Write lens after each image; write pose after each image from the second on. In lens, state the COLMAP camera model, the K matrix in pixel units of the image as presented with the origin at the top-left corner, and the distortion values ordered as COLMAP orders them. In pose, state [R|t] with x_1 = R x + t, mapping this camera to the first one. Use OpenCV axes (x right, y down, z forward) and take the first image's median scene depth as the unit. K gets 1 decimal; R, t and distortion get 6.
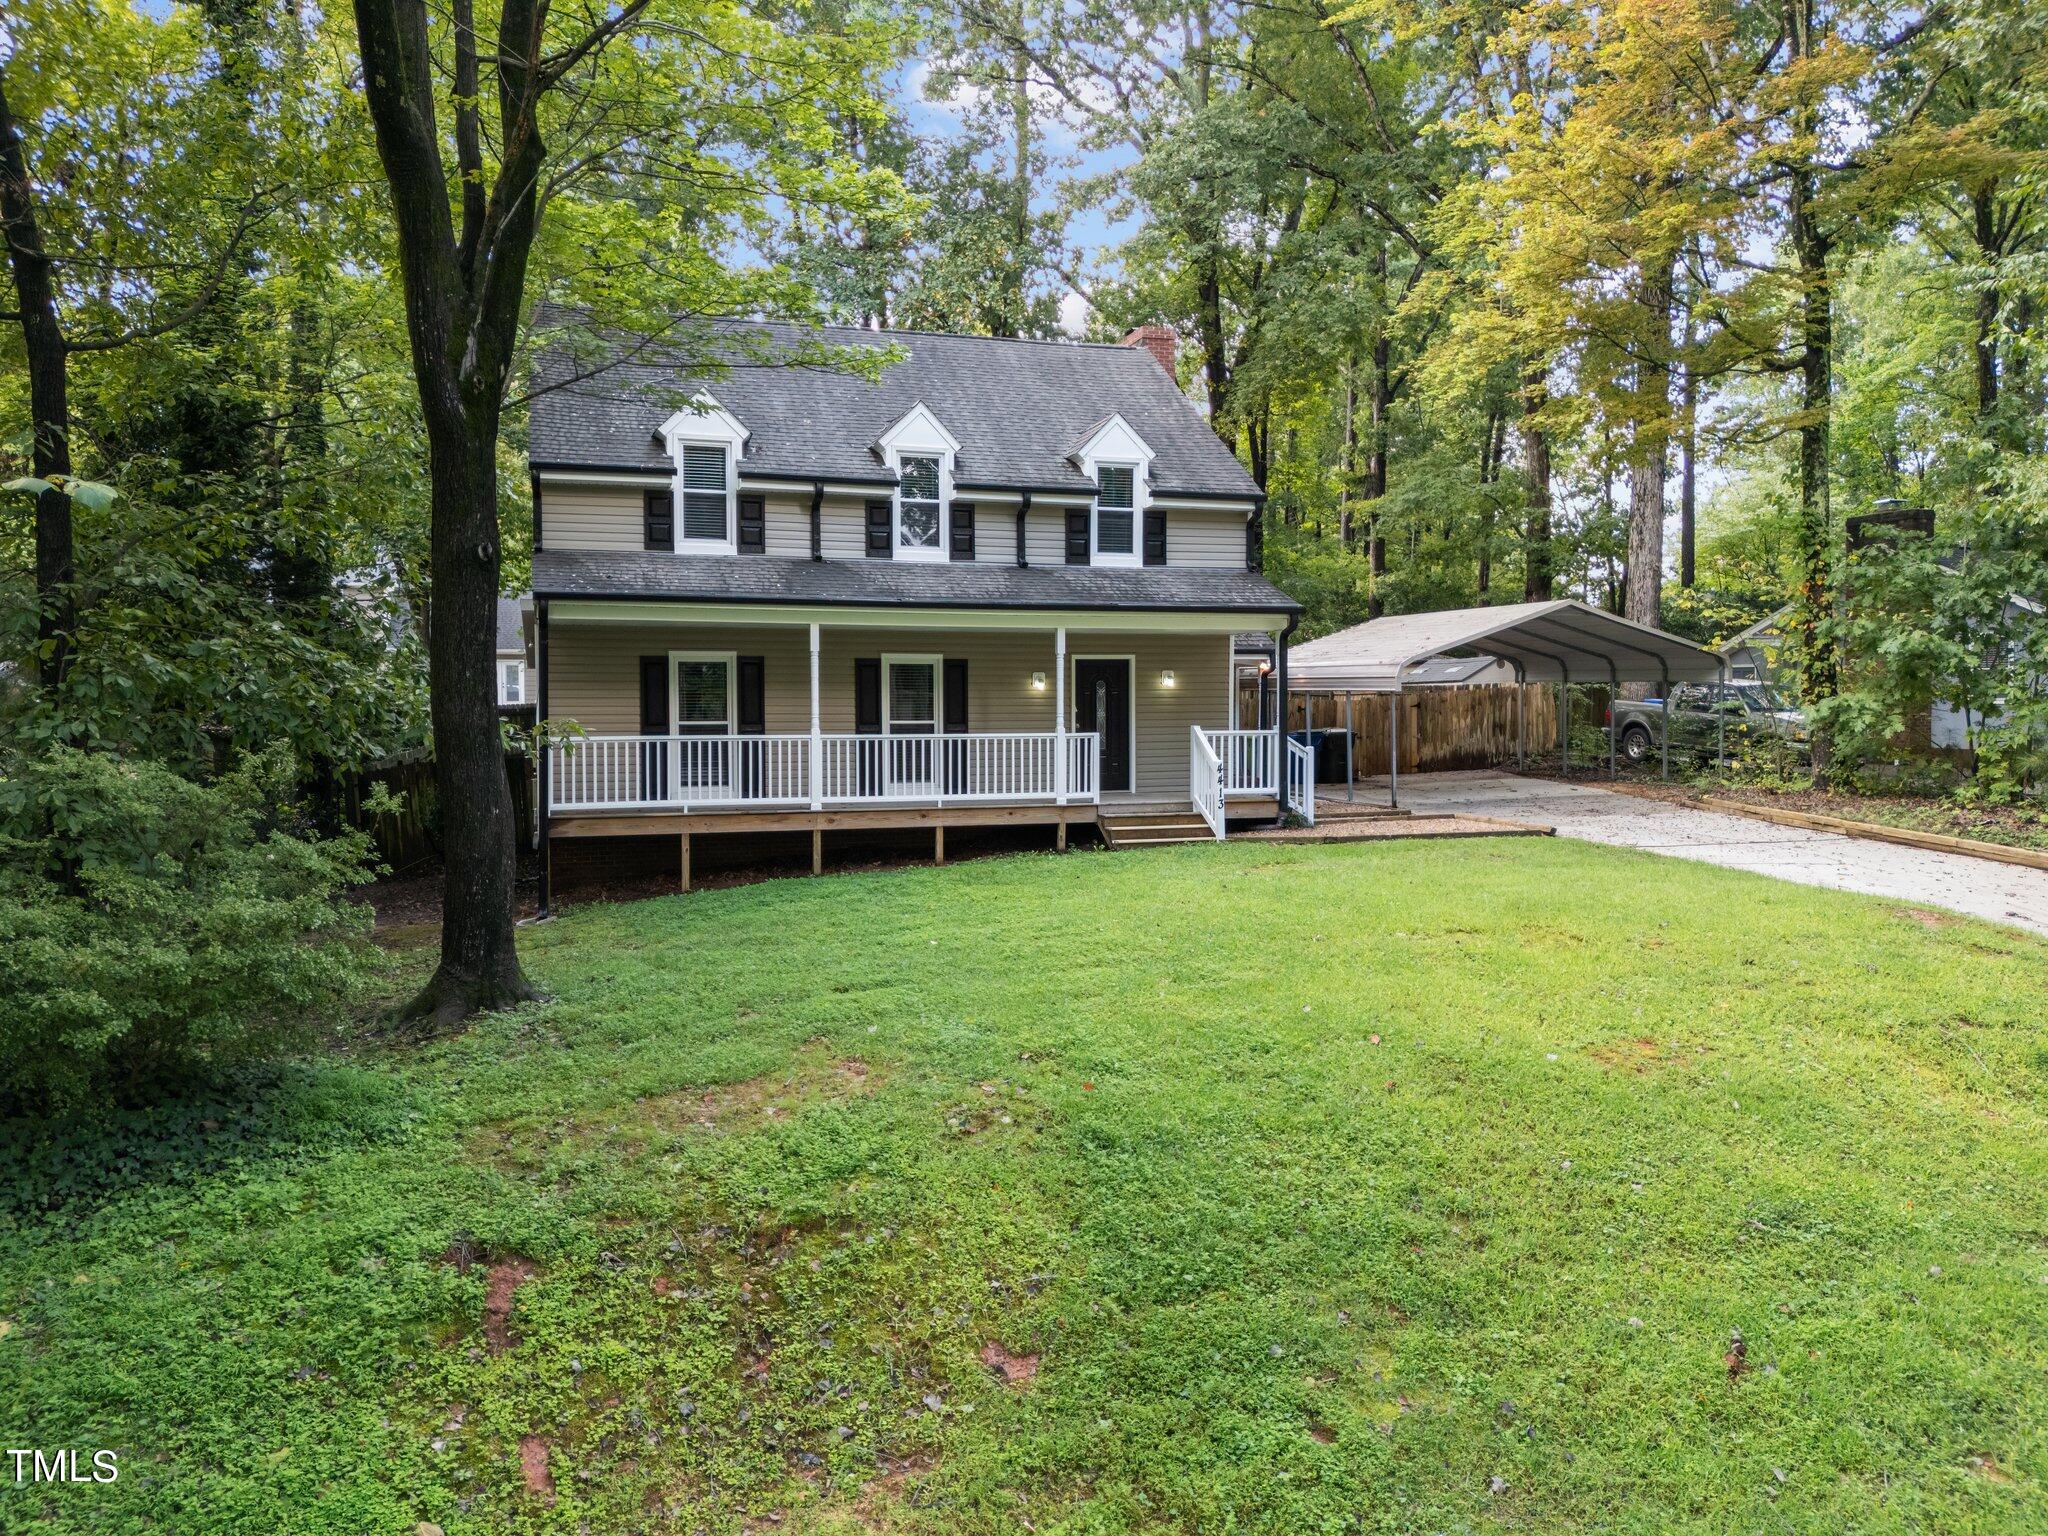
lens RADIAL K [[1436.5, 0, 1023.0], [0, 1436.5, 765.1], [0, 0, 1]] dist [0.001158, 0.000269]
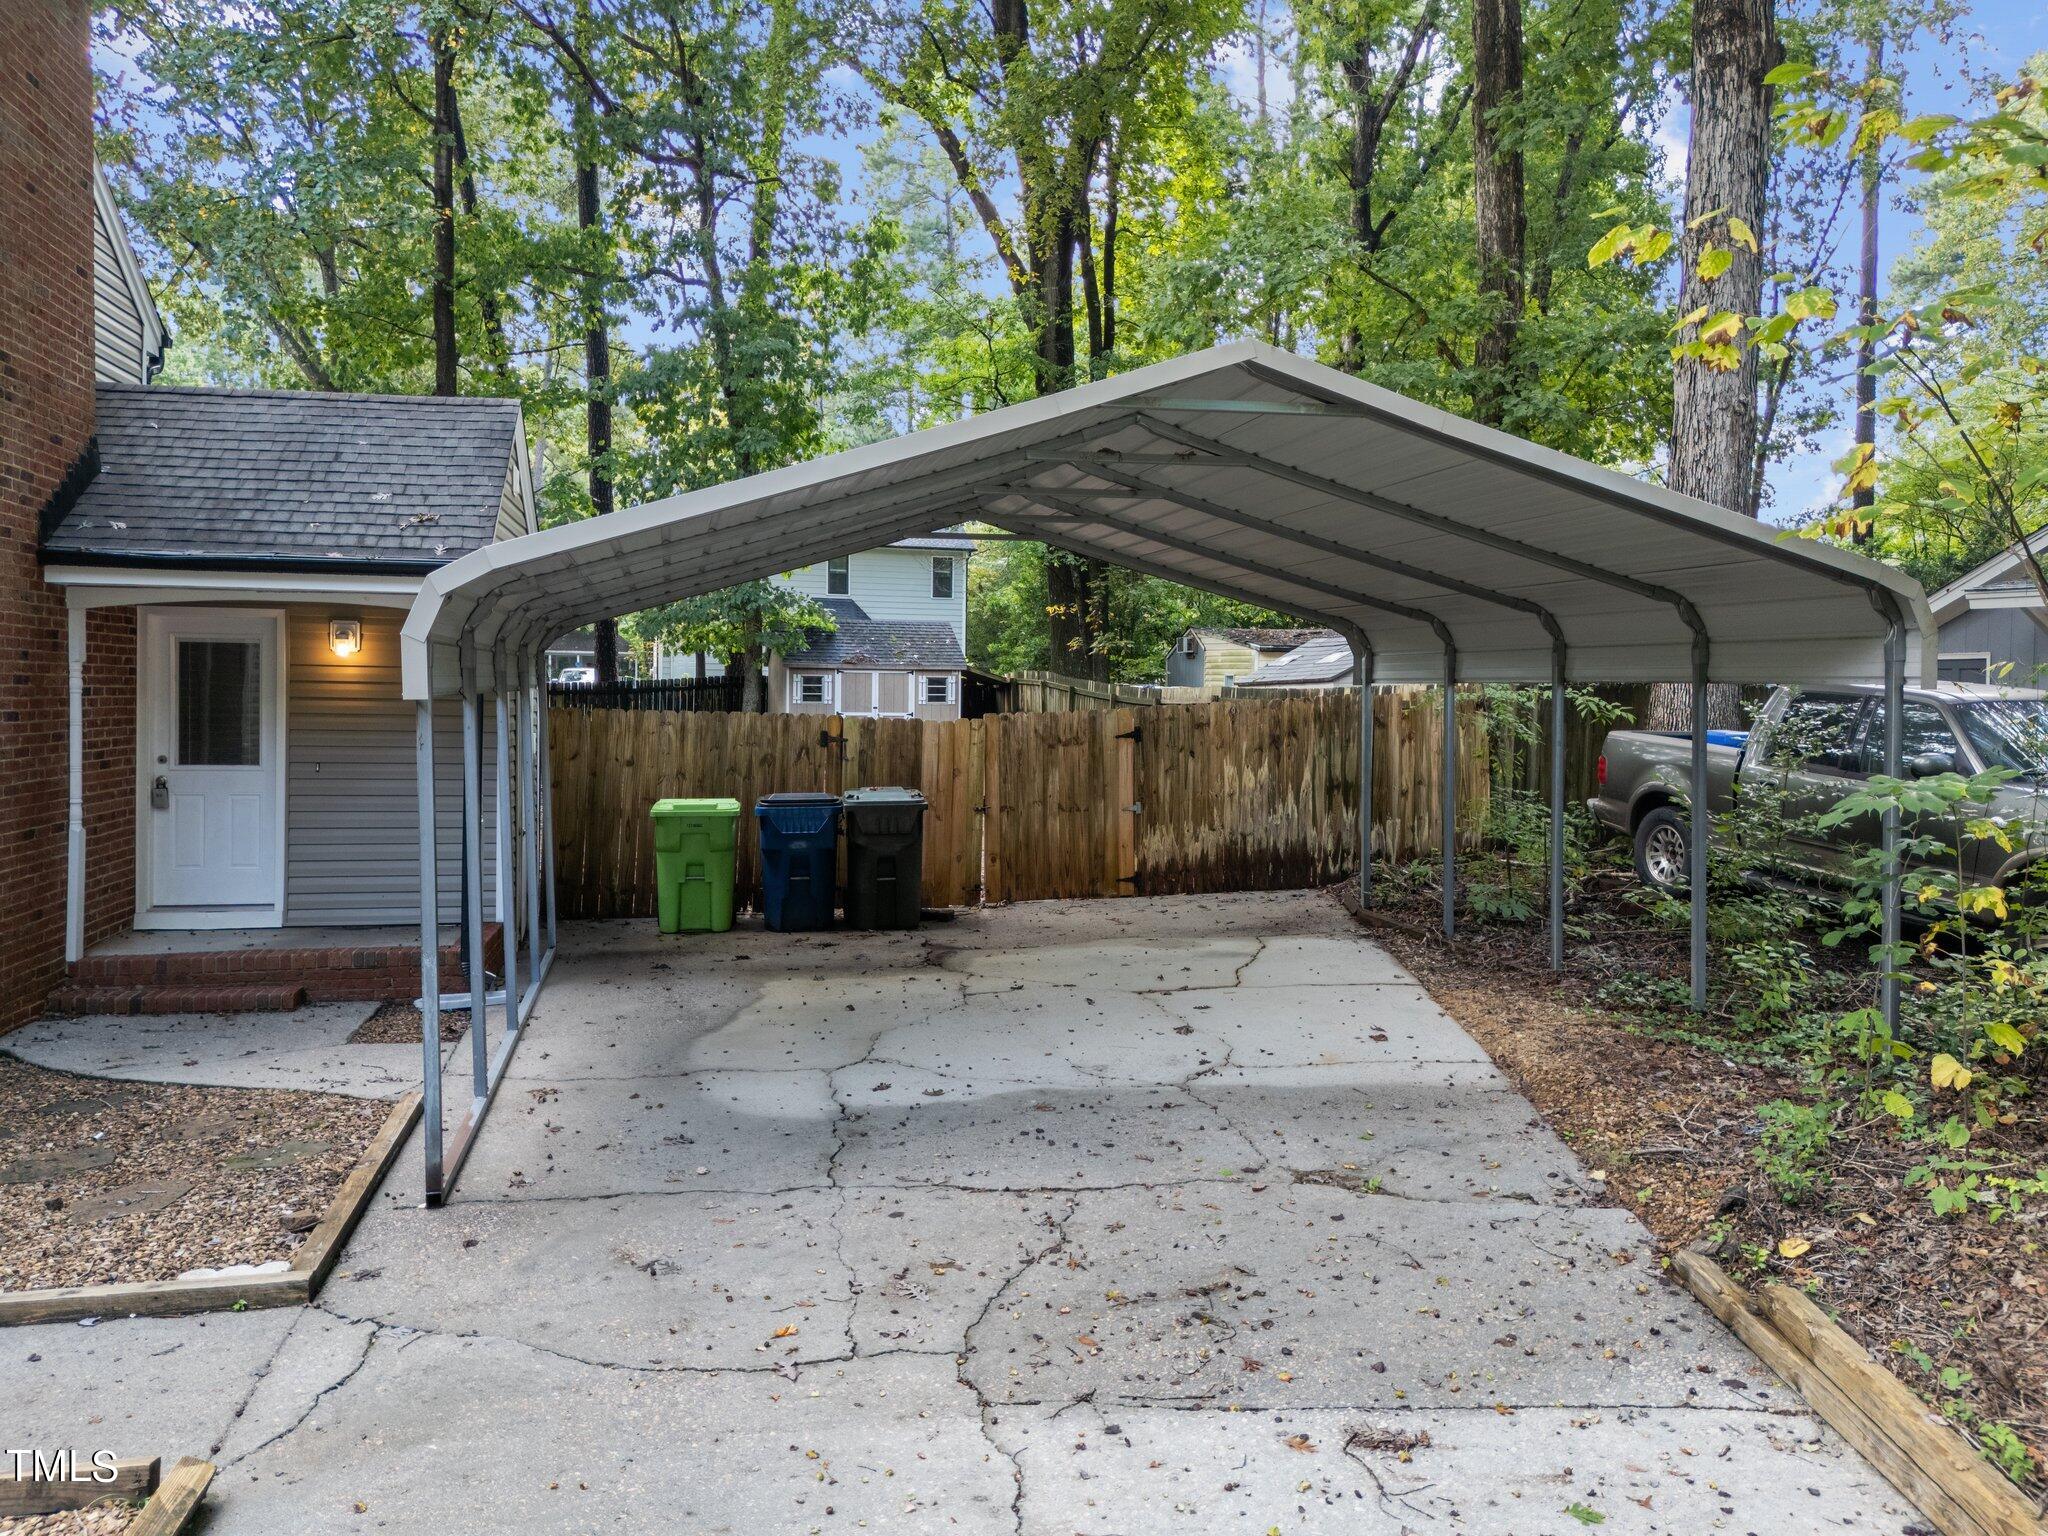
lens RADIAL K [[1436.5, 0, 1025.0], [0, 1436.5, 760.4], [0, 0, 1]] dist [0.001158, 0.000269]
pose [[0.994677, 0.018758, -0.101319, 0.289800], [-0.018951, 0.999820, -0.000950, -0.033647], [0.101283, 0.002865, 0.994854, 0.589544]]
